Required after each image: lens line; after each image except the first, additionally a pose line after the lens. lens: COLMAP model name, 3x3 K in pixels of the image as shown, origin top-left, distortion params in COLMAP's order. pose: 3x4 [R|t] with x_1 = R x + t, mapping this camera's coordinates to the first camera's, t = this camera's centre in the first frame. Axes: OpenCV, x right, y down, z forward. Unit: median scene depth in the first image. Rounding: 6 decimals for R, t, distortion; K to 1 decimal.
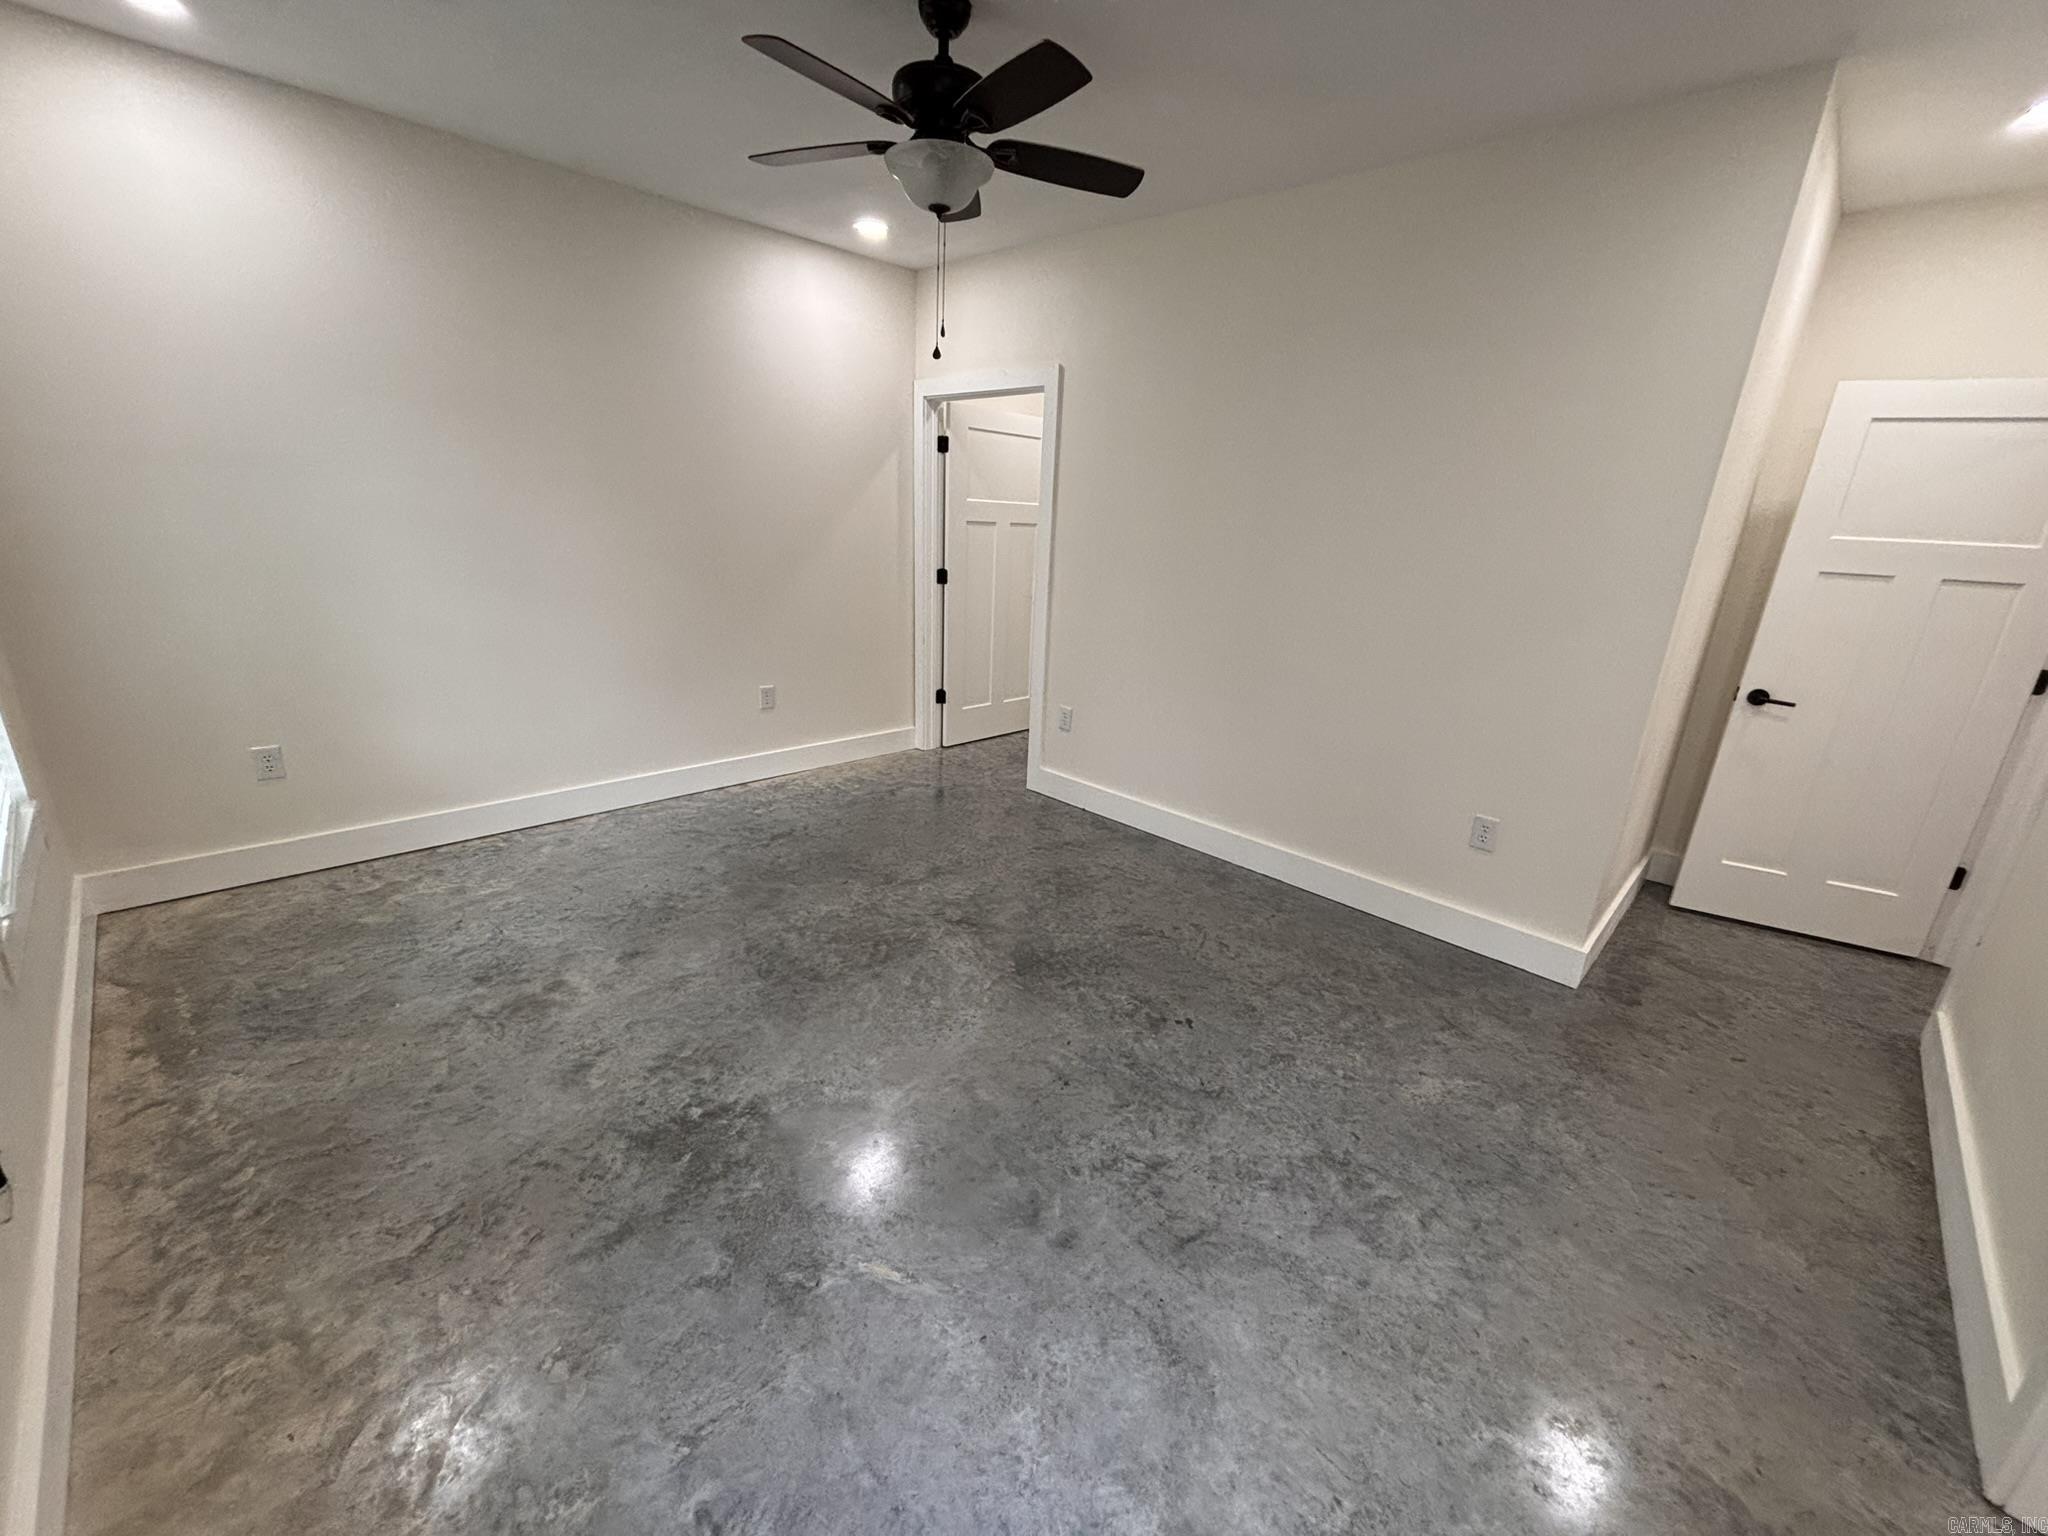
lens RADIAL K [[820.7, 0, 1020.4], [0, 820.7, 768.8], [0, 0, 1]] dist [0.001945, -0.001735]
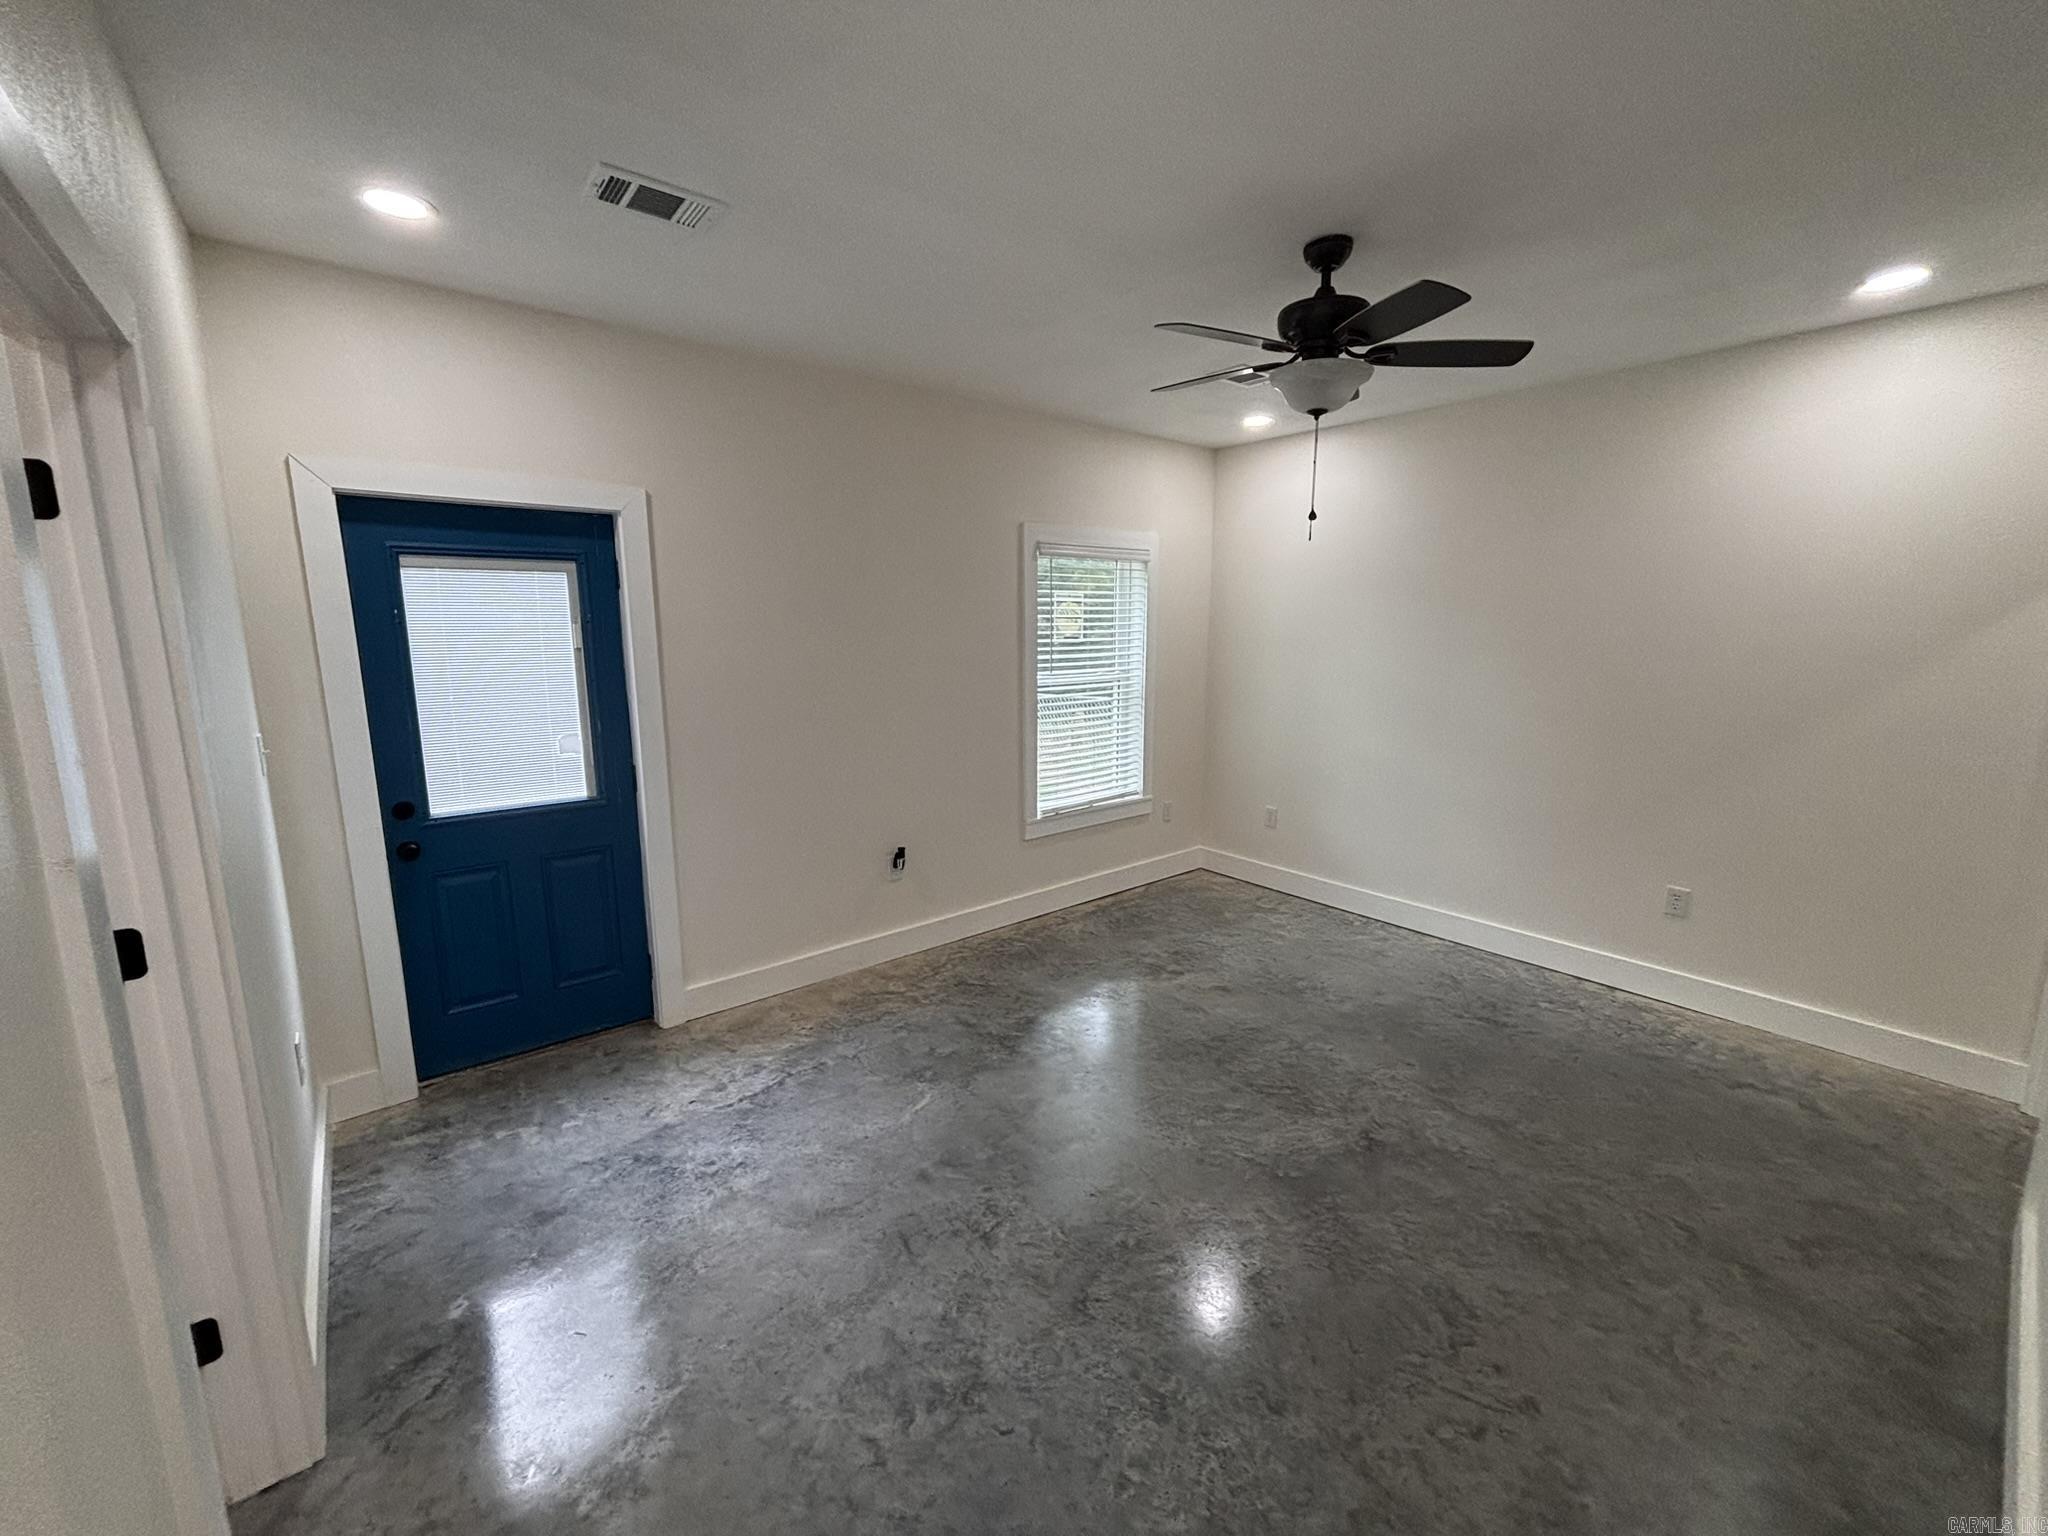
lens RADIAL K [[820.7, 0, 1021.7], [0, 820.7, 755.4], [0, 0, 1]] dist [0.001945, -0.001735]
pose [[-0.105991, 0.108159, -0.988467, 1.002106], [-0.307485, 0.941781, 0.136022, -0.253568], [0.945631, 0.318356, -0.066562, 0.766551]]
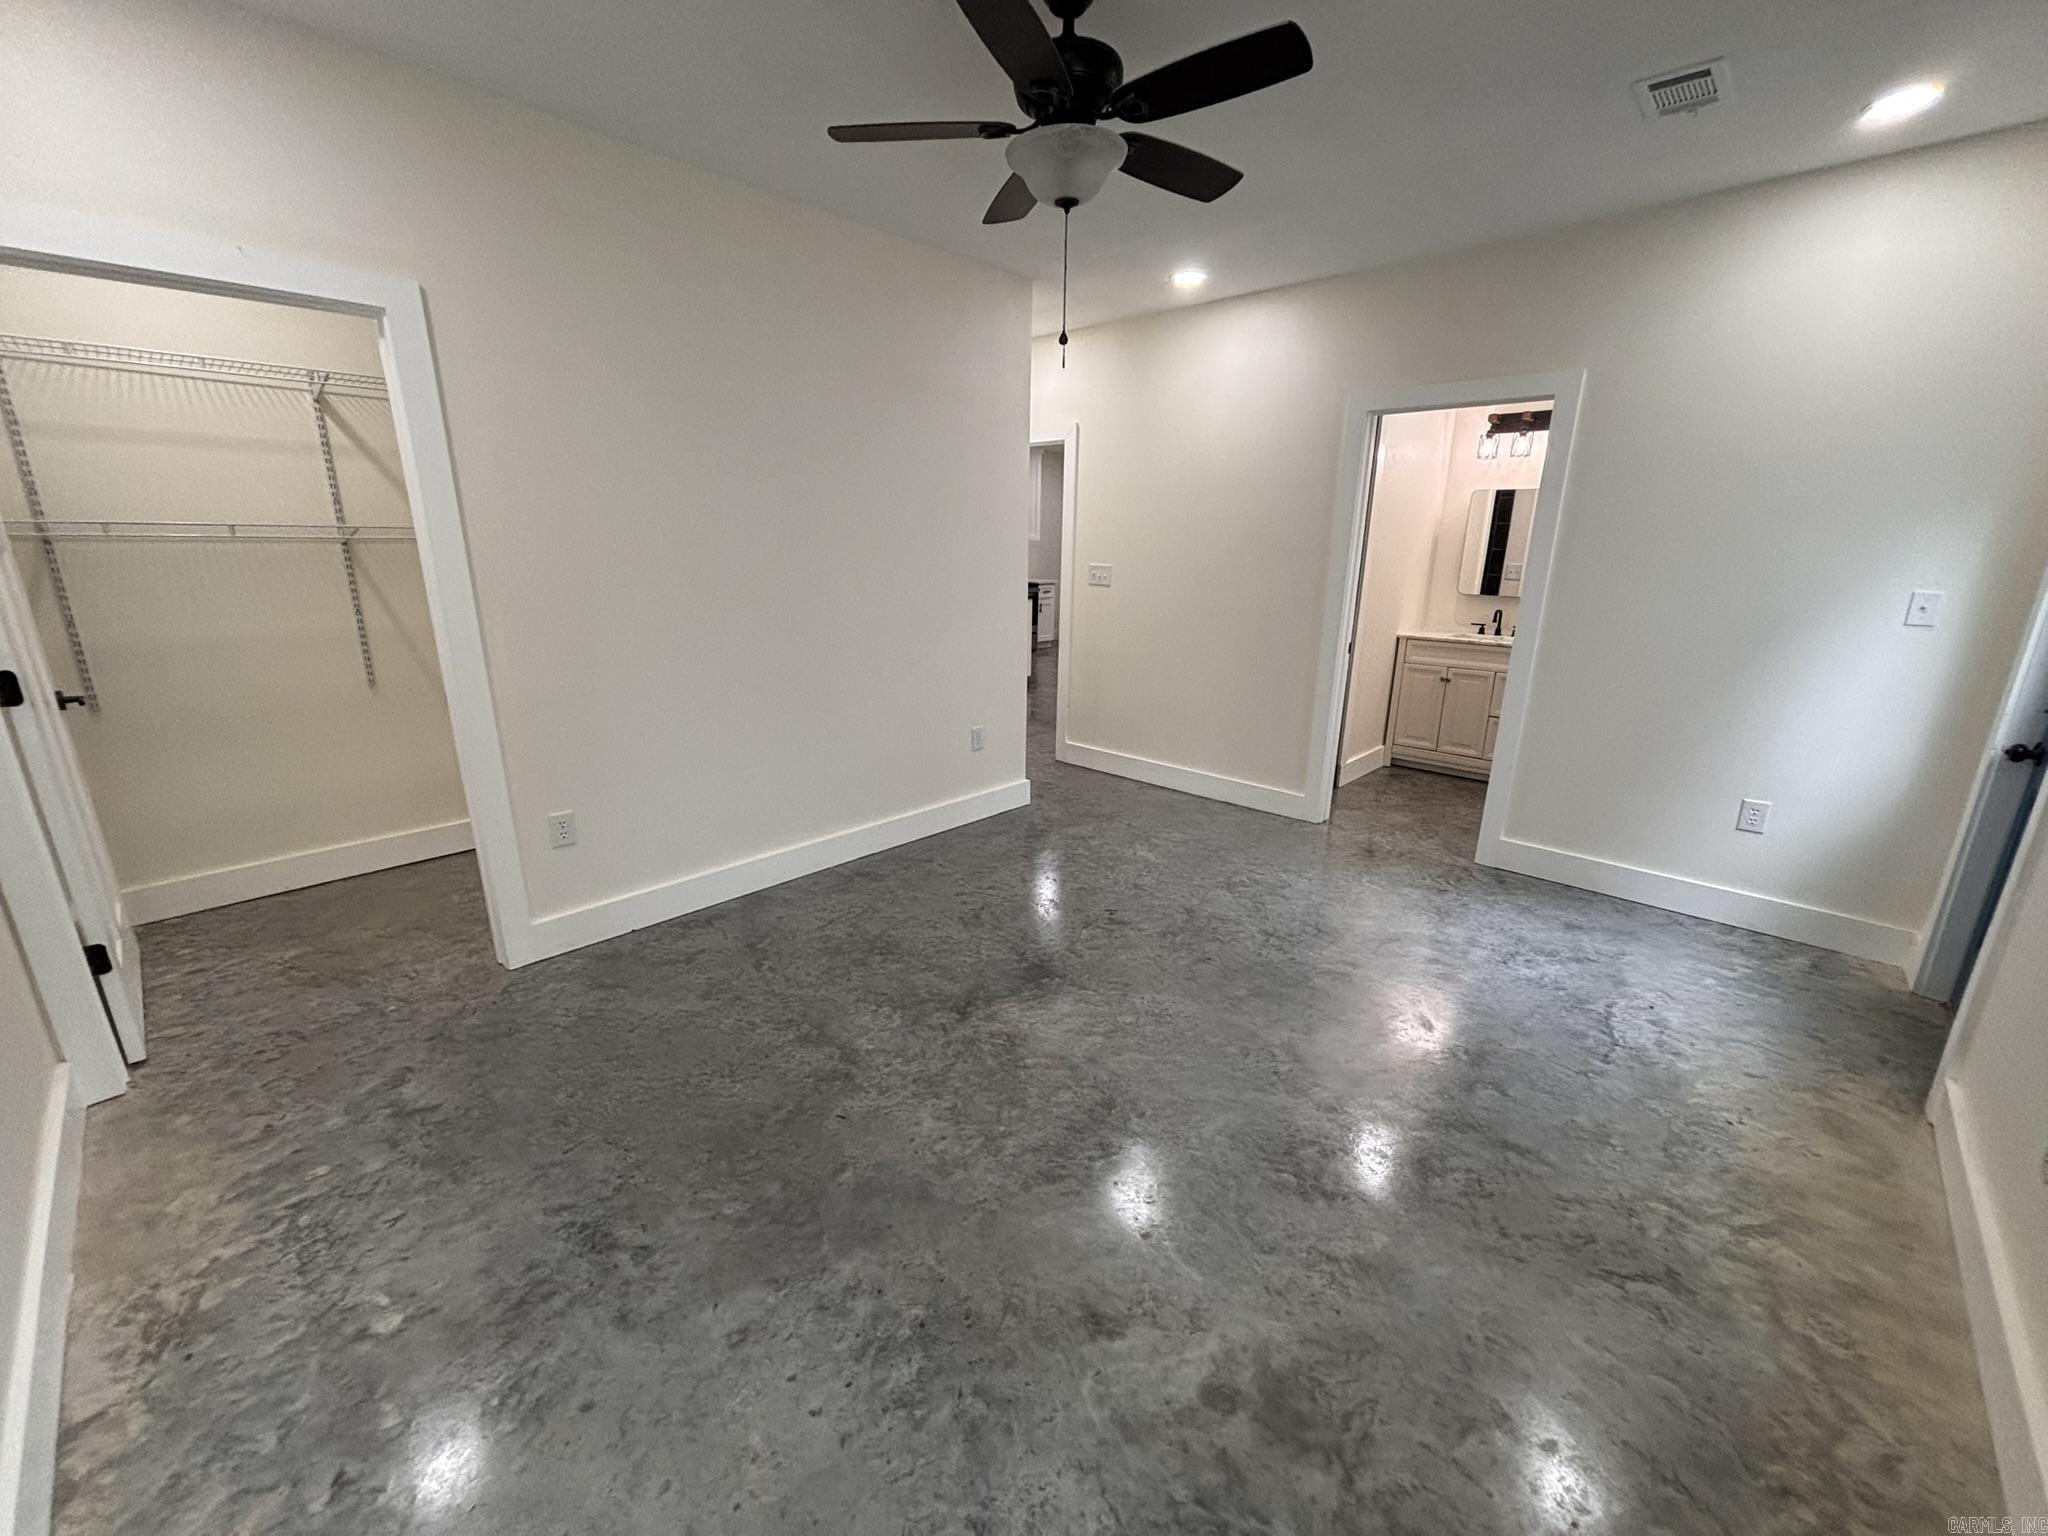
lens RADIAL K [[820.7, 0, 1016.5], [0, 820.7, 770.8], [0, 0, 1]] dist [0.001945, -0.001735]
pose [[-0.016100, -0.318101, 0.947920, -1.050907], [0.293840, 0.904675, 0.308580, -0.375065], [-0.955719, 0.283505, 0.078906, 1.055156]]
